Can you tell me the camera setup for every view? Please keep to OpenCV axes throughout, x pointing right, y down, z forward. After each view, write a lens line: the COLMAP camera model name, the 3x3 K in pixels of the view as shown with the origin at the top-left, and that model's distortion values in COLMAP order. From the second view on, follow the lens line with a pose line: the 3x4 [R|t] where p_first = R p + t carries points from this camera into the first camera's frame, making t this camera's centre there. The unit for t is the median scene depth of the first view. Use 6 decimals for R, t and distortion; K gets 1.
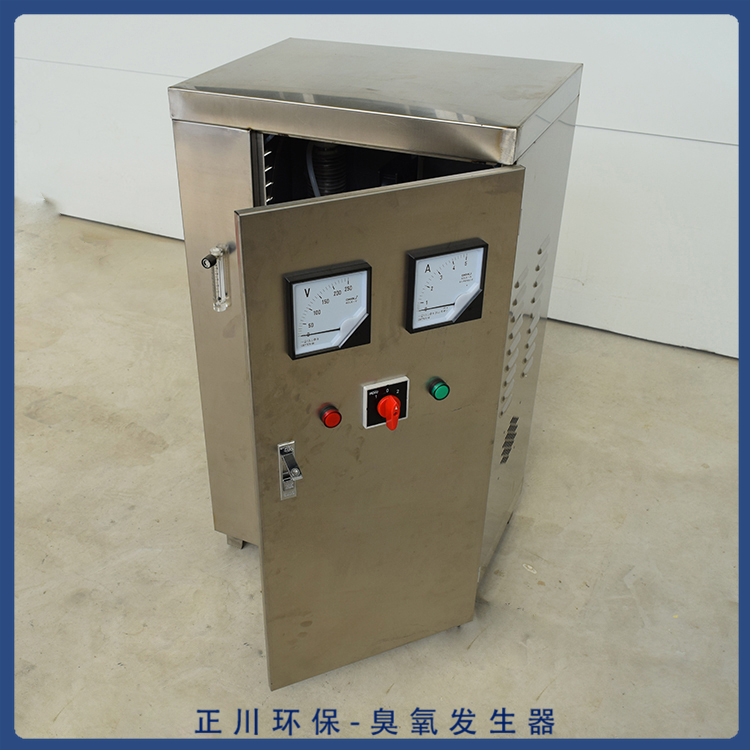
lens RADIAL K [[862.2, 0, 304.7], [0, 862.2, 375.3], [0, 0, 1]] dist [-0.009322, -0.029454]
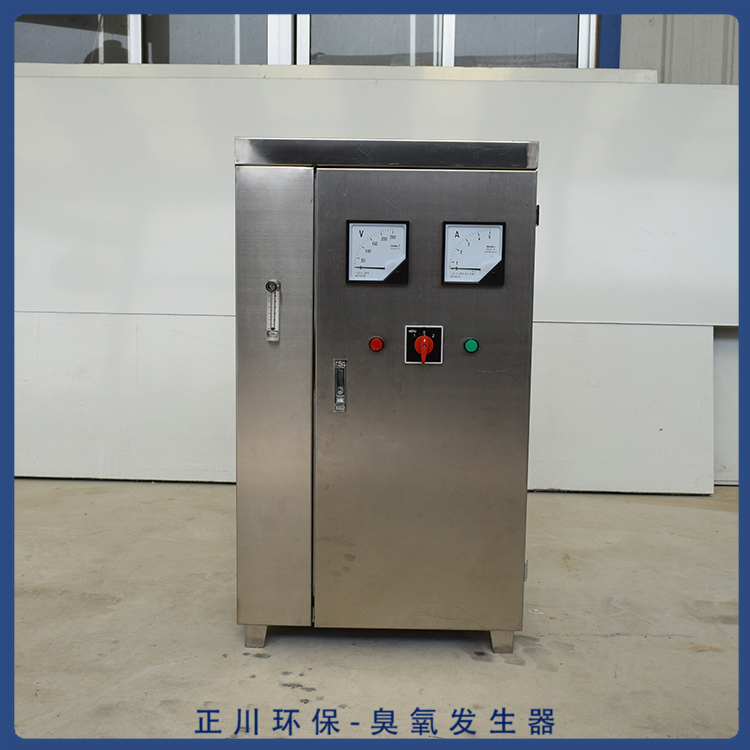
lens RADIAL K [[866.1, 0, 375.0], [0, 866.1, 375.0], [0, 0, 1]] dist [-0.014301, -0.008699]
pose [[0.895924, -0.014886, 0.443958, -0.395279], [0.208919, 0.896122, -0.391558, 0.349095], [-0.392012, 0.443558, 0.805967, 0.094449]]
